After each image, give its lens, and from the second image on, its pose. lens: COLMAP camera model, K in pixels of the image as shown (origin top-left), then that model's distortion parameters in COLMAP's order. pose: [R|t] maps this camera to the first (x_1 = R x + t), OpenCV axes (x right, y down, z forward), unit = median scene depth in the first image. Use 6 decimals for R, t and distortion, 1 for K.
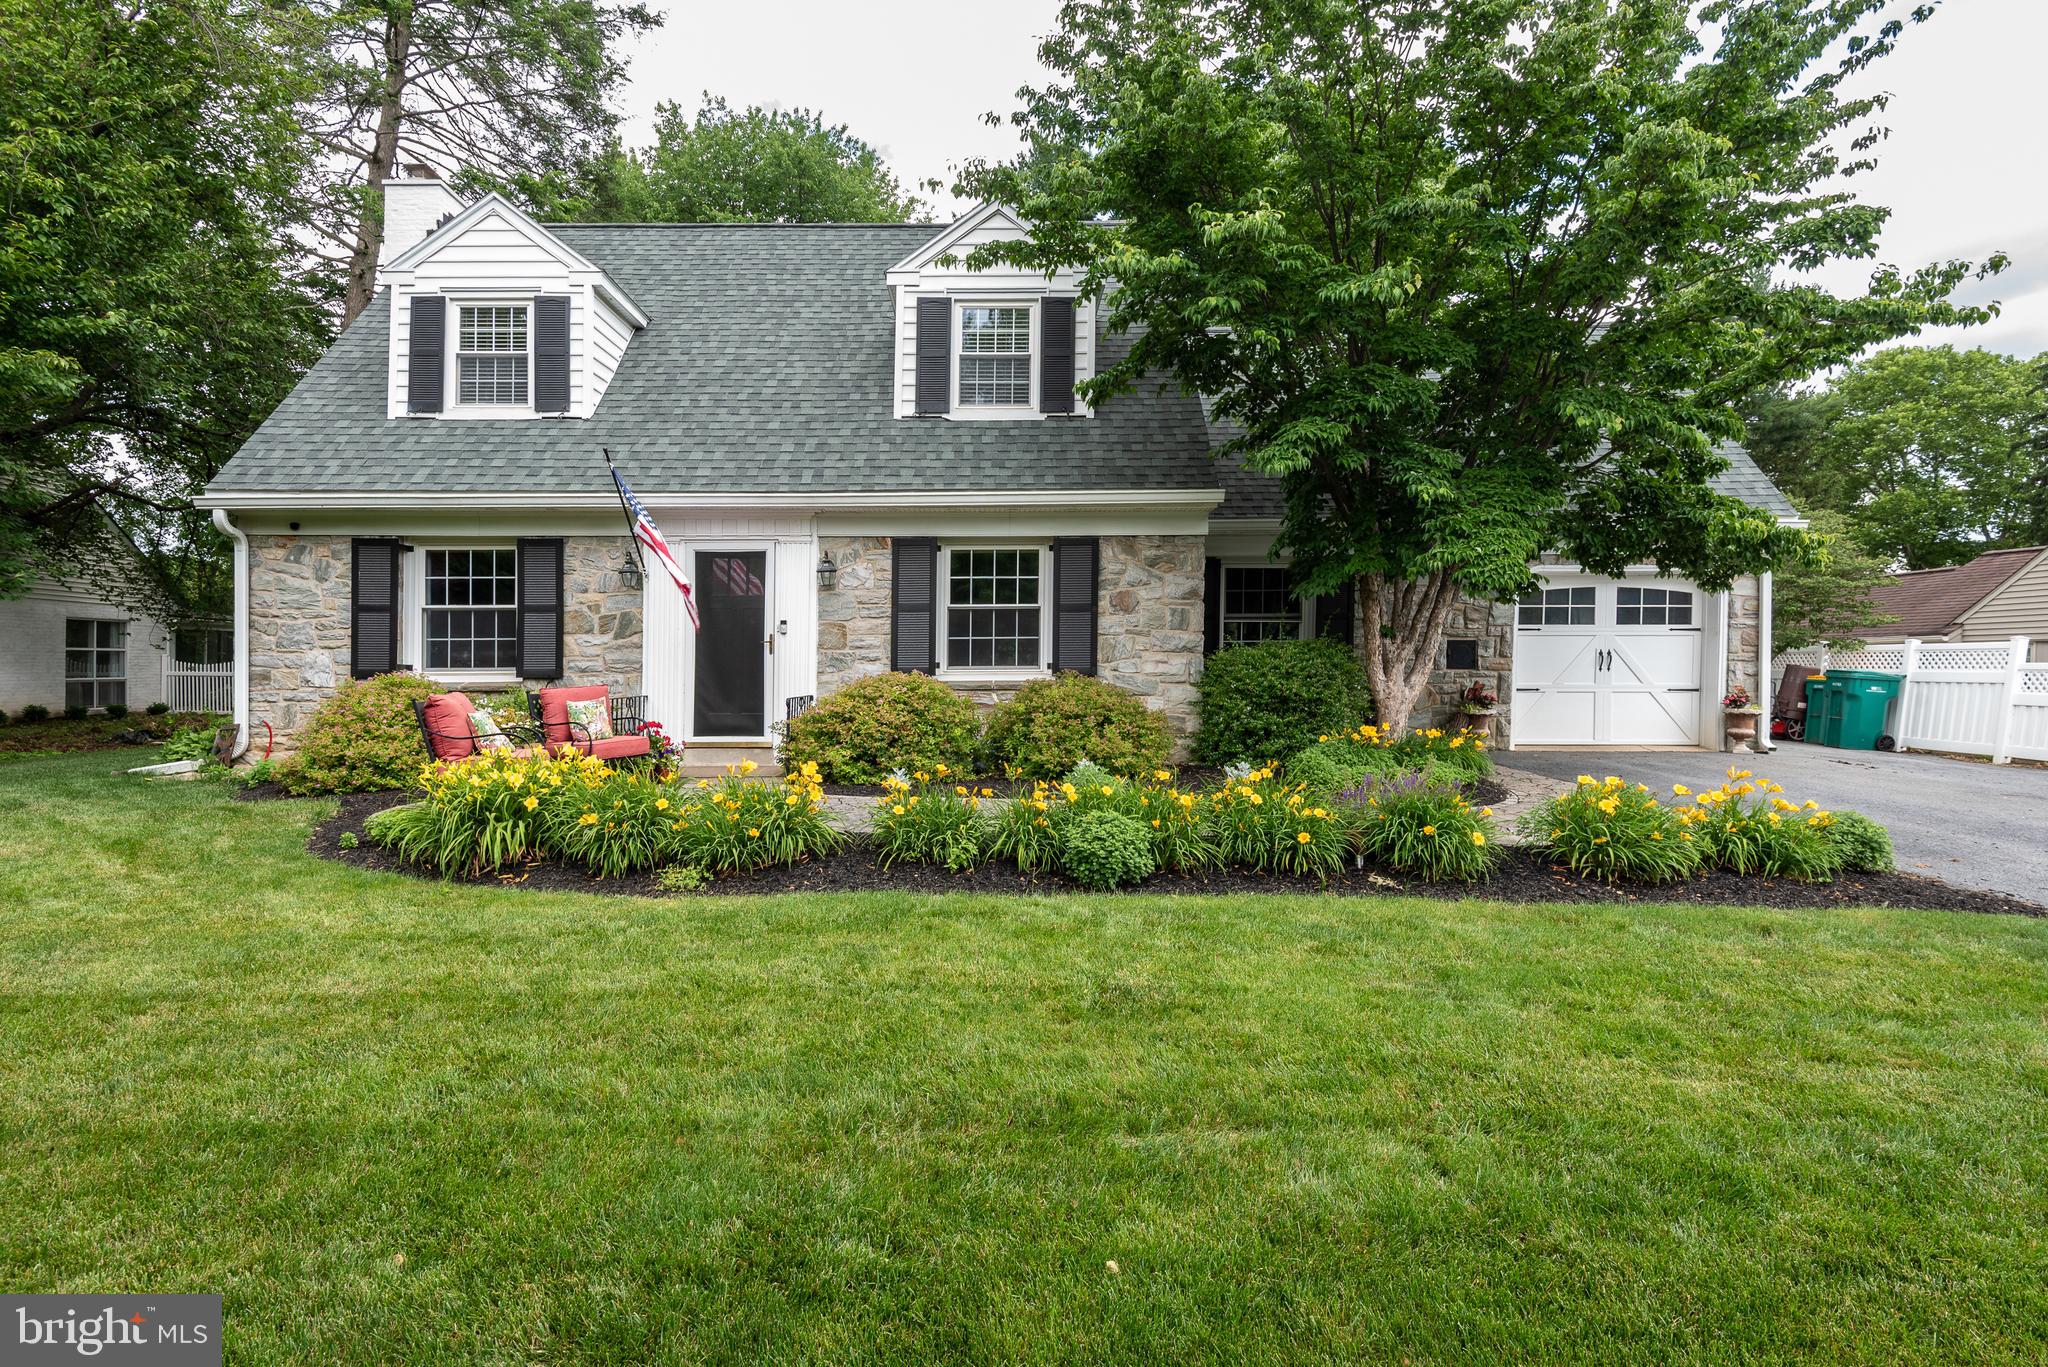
lens RADIAL K [[934.1, 0, 1024.0], [0, 934.1, 683.5], [0, 0, 1]] dist [-0.000457, -0.000234]
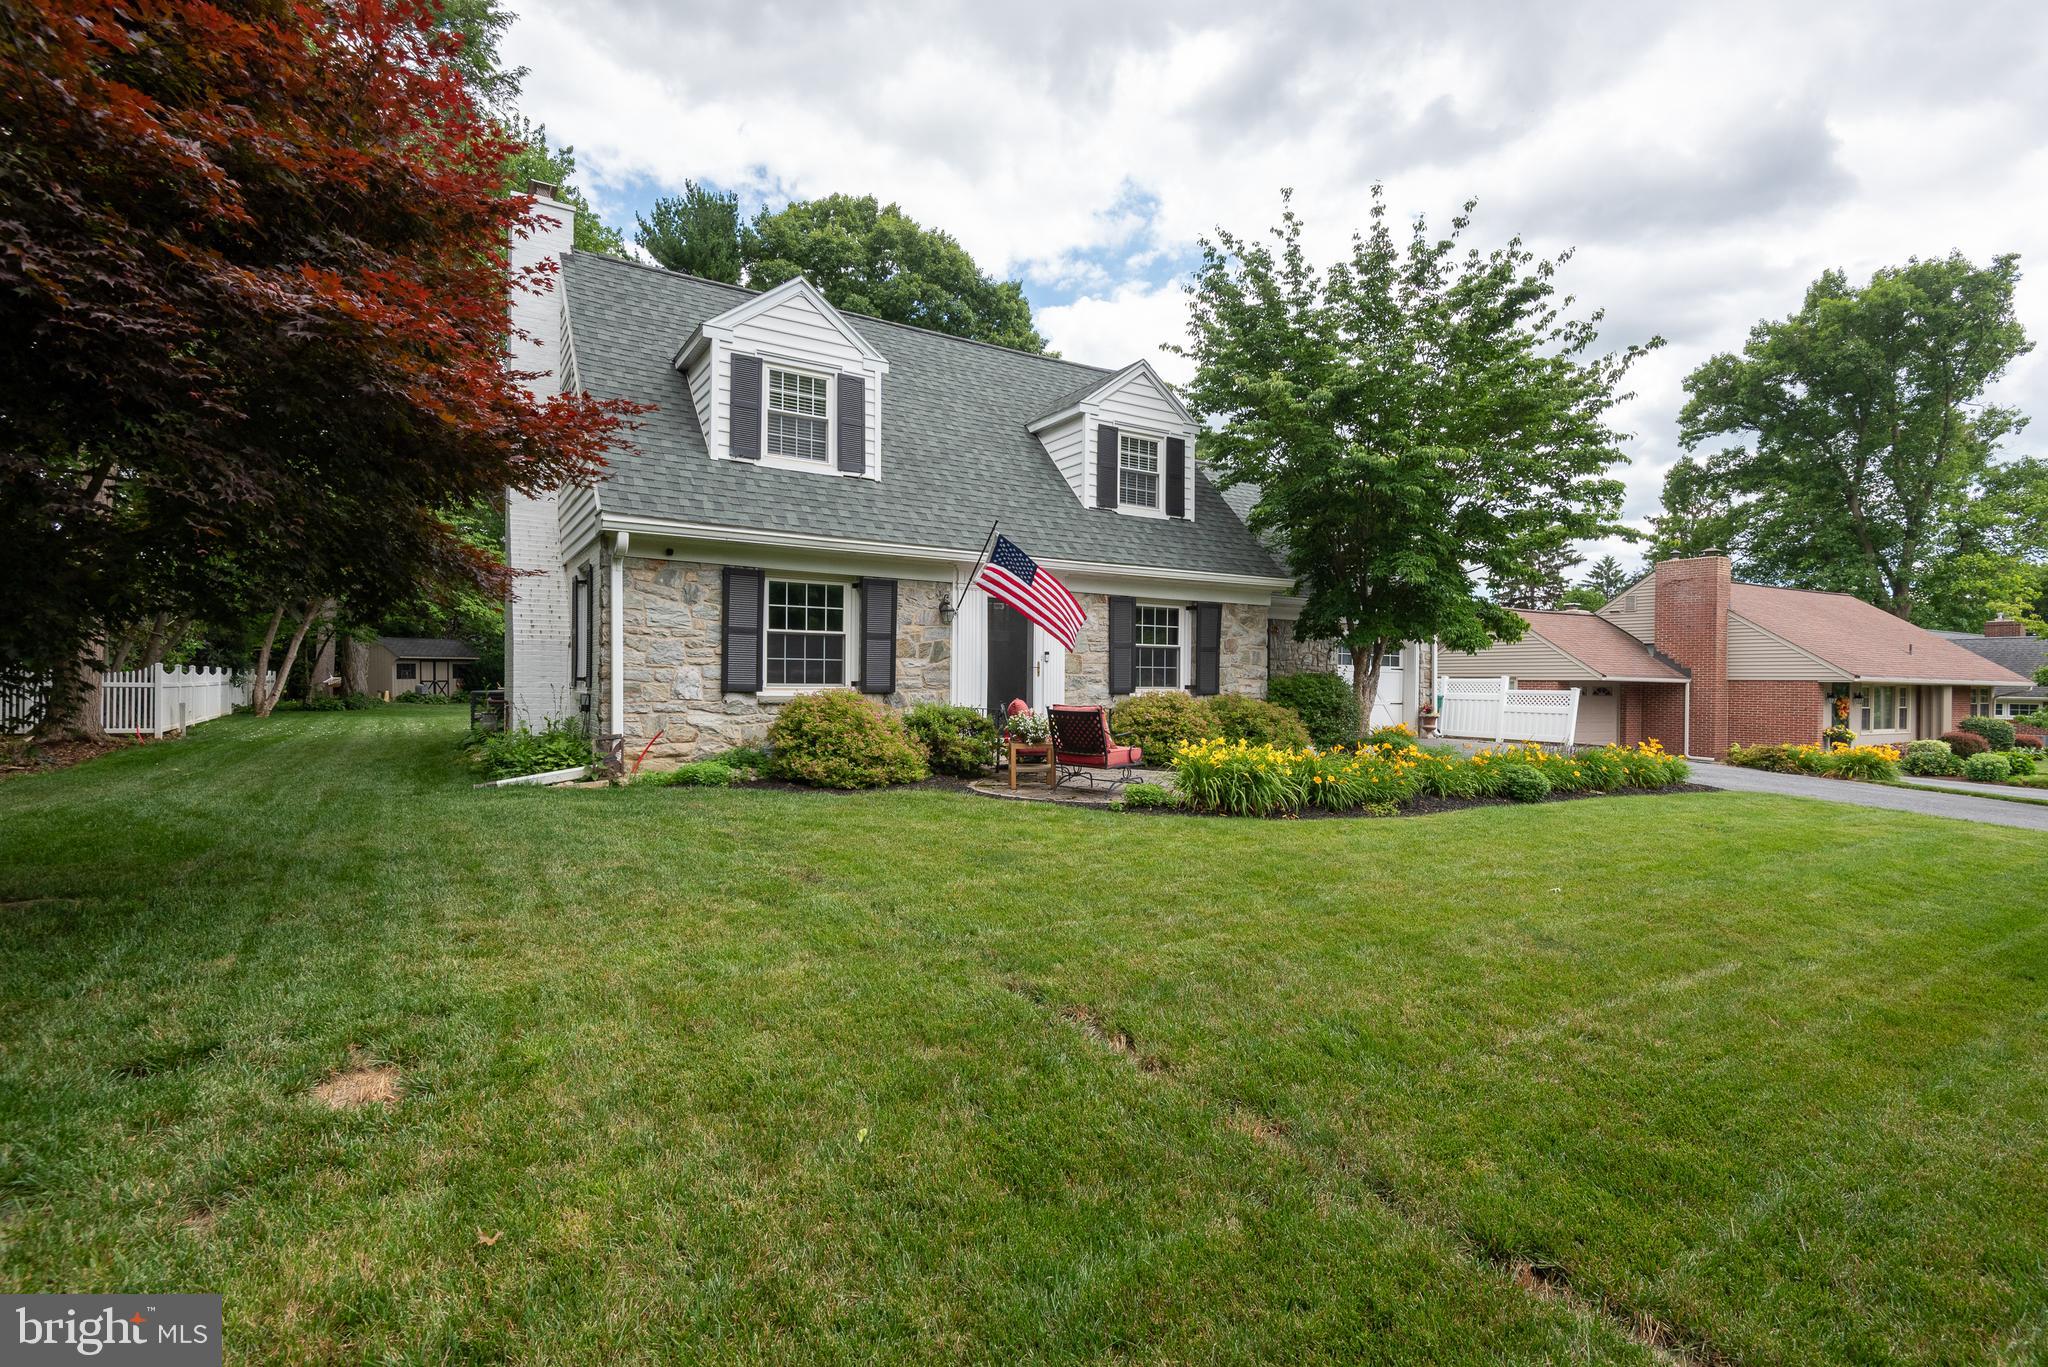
lens RADIAL K [[793.4, 0, 1022.0], [0, 793.4, 692.2], [0, 0, 1]] dist [0.017427, 0.000071]
pose [[0.892476, 0.007629, 0.451030, -0.778496], [-0.003856, 0.999949, -0.009283, 0.002032], [-0.451078, 0.006545, 0.892460, -0.012637]]
